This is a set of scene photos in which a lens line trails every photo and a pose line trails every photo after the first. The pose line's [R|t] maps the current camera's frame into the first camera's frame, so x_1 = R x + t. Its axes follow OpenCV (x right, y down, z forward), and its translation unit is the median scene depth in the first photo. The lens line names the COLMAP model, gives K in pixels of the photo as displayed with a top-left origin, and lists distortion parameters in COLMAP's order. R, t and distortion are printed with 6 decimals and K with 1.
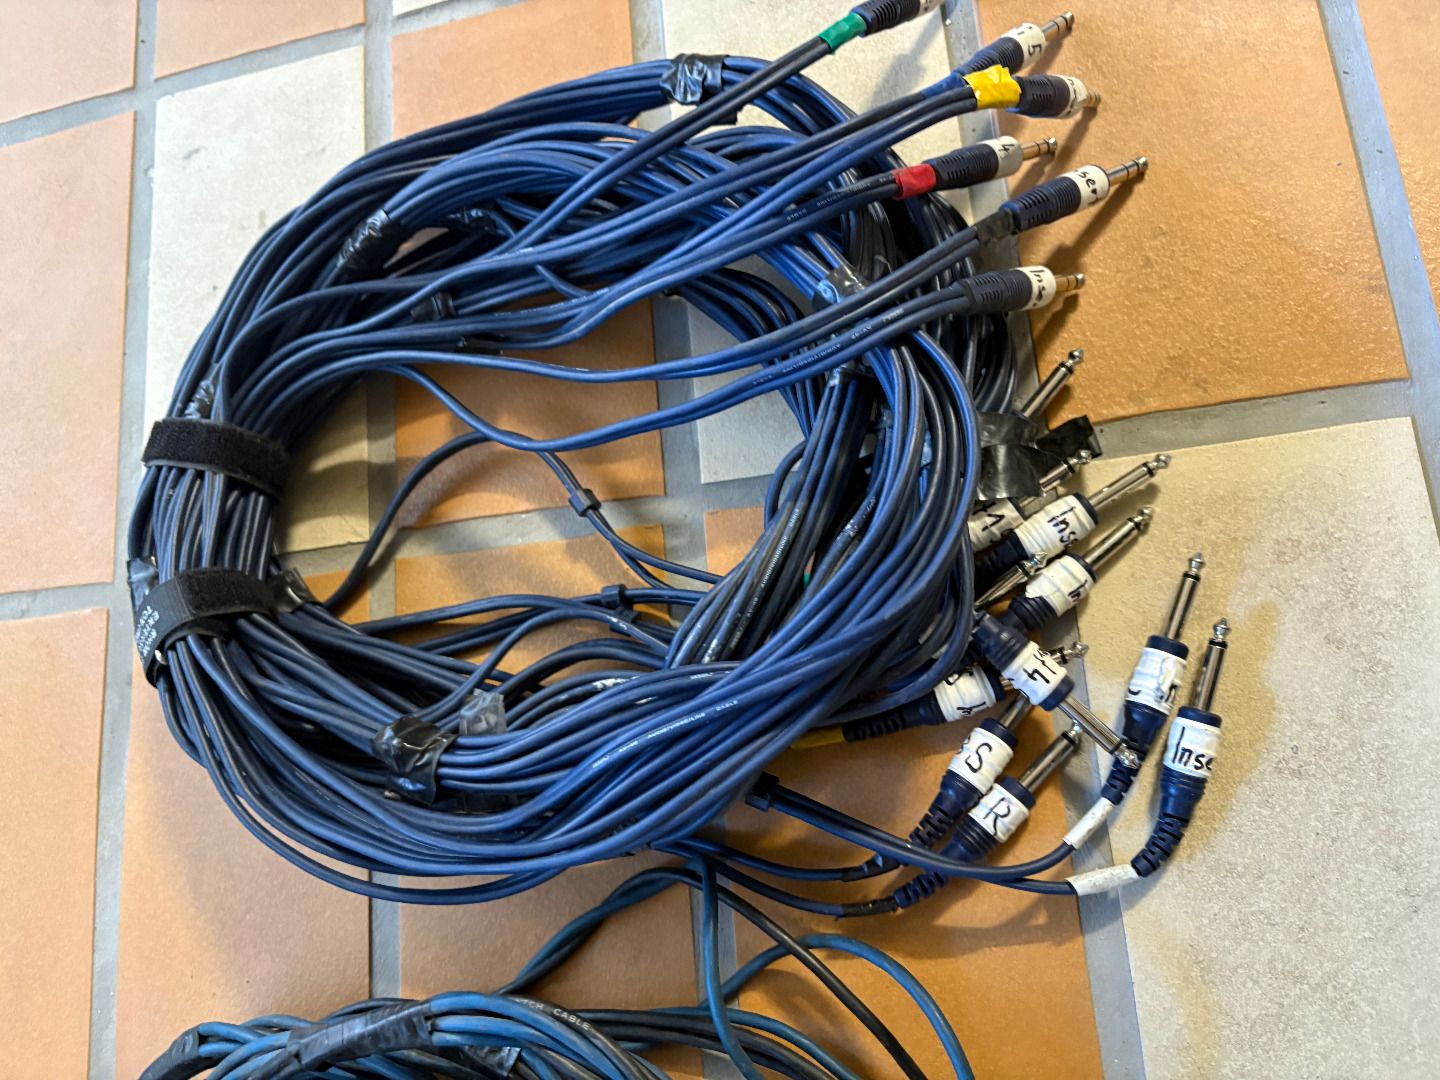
lens RADIAL K [[1091.5, 0, 729.3], [0, 1091.5, 539.4], [0, 0, 1]] dist [0.043371, -0.047280]
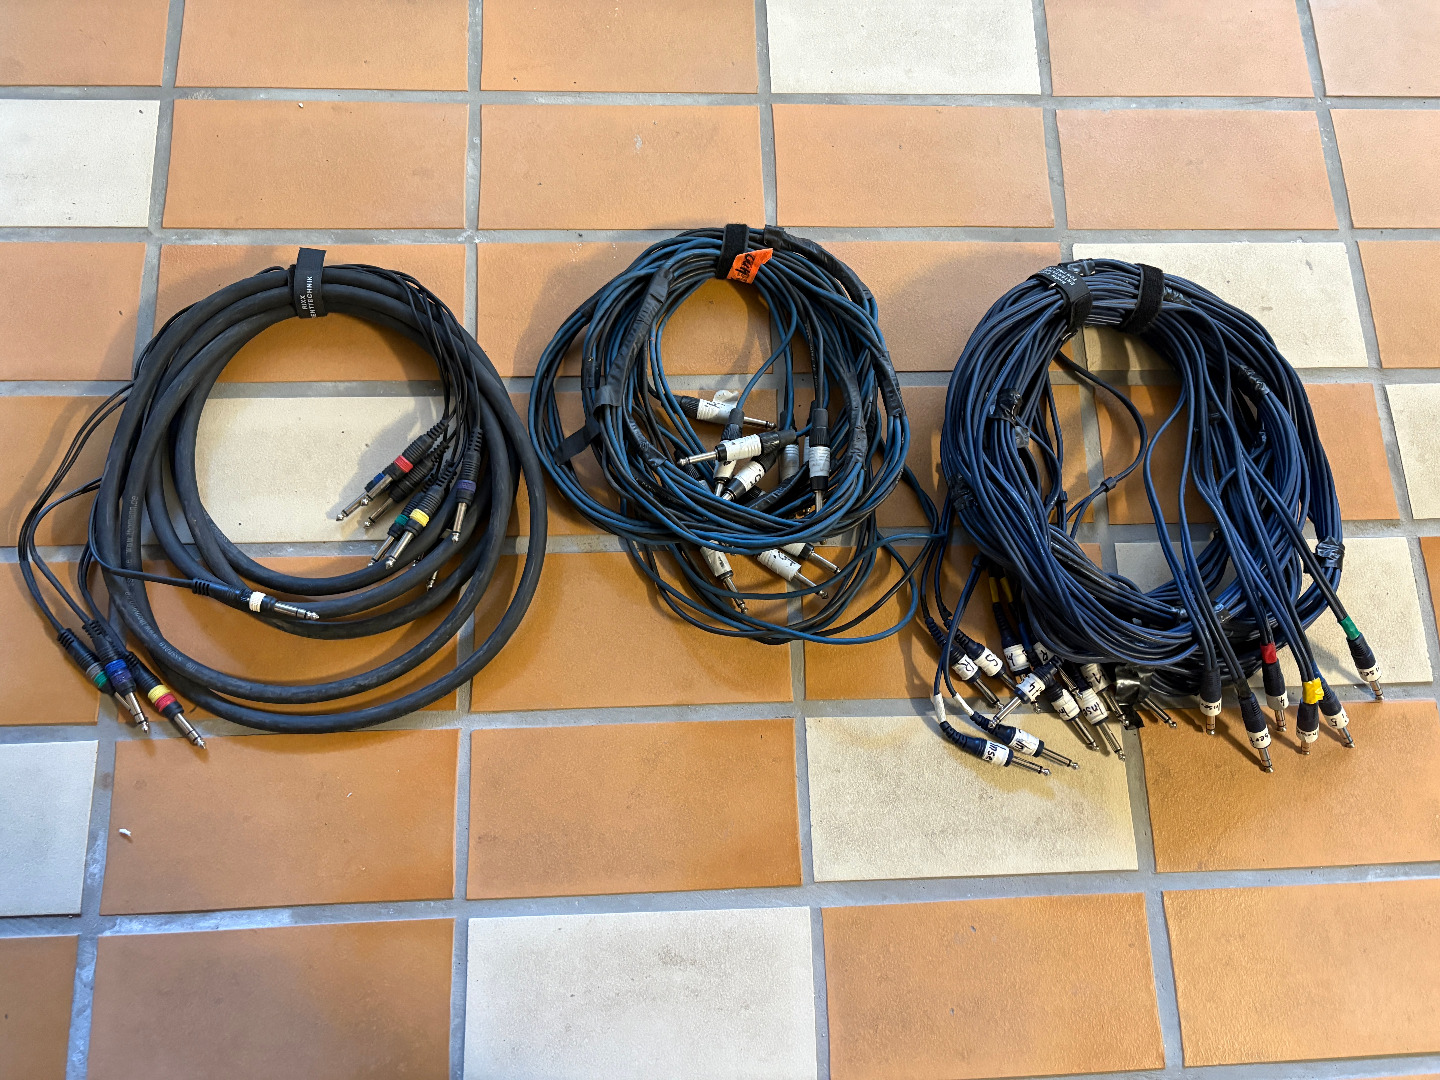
lens RADIAL K [[1088.8, 0, 716.8], [0, 1088.8, 536.6], [0, 0, 1]] dist [0.006373, 0.038788]
pose [[-0.065959, 0.997822, -0.000921, 0.014028], [-0.986840, -0.065096, 0.148020, 0.416170], [0.147637, 0.010672, 0.988984, -1.217266]]
